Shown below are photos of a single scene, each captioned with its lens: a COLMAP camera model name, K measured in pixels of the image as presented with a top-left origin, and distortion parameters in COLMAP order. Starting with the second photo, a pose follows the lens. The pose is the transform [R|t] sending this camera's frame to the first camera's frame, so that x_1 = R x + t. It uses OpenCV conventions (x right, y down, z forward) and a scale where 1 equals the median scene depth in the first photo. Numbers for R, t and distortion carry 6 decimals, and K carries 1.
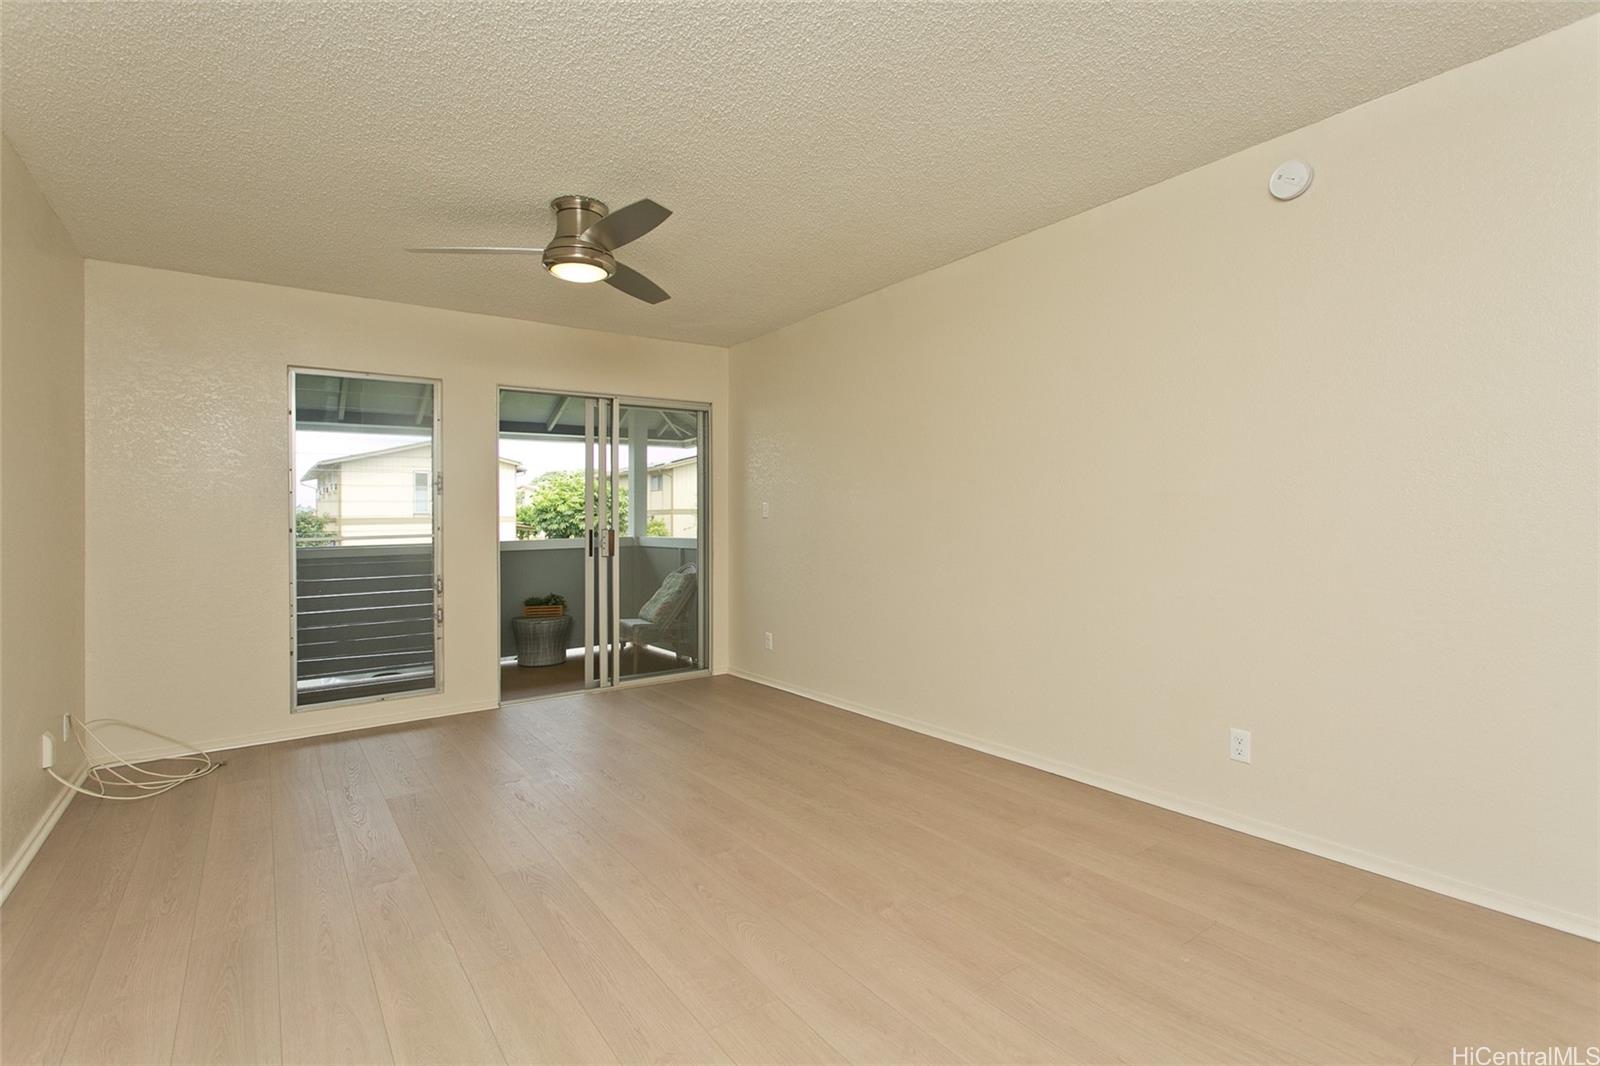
lens RADIAL K [[752.0, 0, 794.0], [0, 752.0, 519.5], [0, 0, 1]] dist [-0.002323, 0.000633]
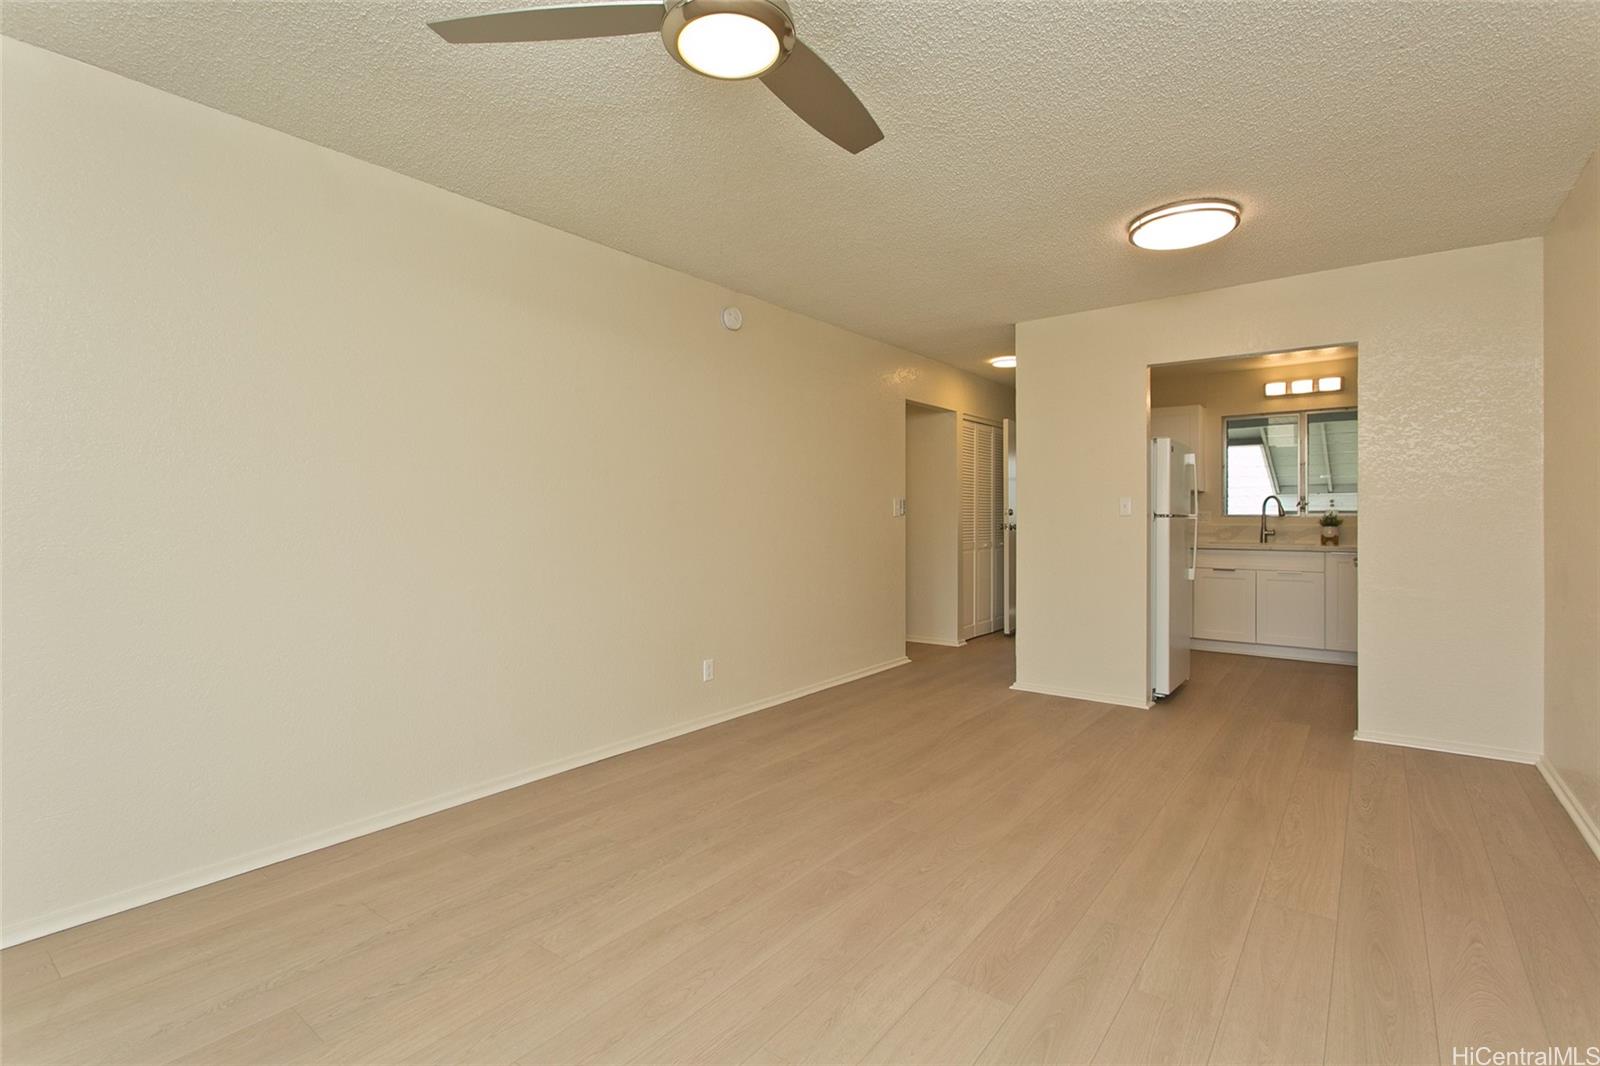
lens RADIAL K [[752.0, 0, 788.5], [0, 752.0, 509.5], [0, 0, 1]] dist [-0.002323, 0.000633]
pose [[-0.285657, 0.023381, 0.958047, -0.489555], [0.002715, 0.999718, -0.023589, 0.003156], [-0.958328, -0.004137, -0.285640, 0.664940]]
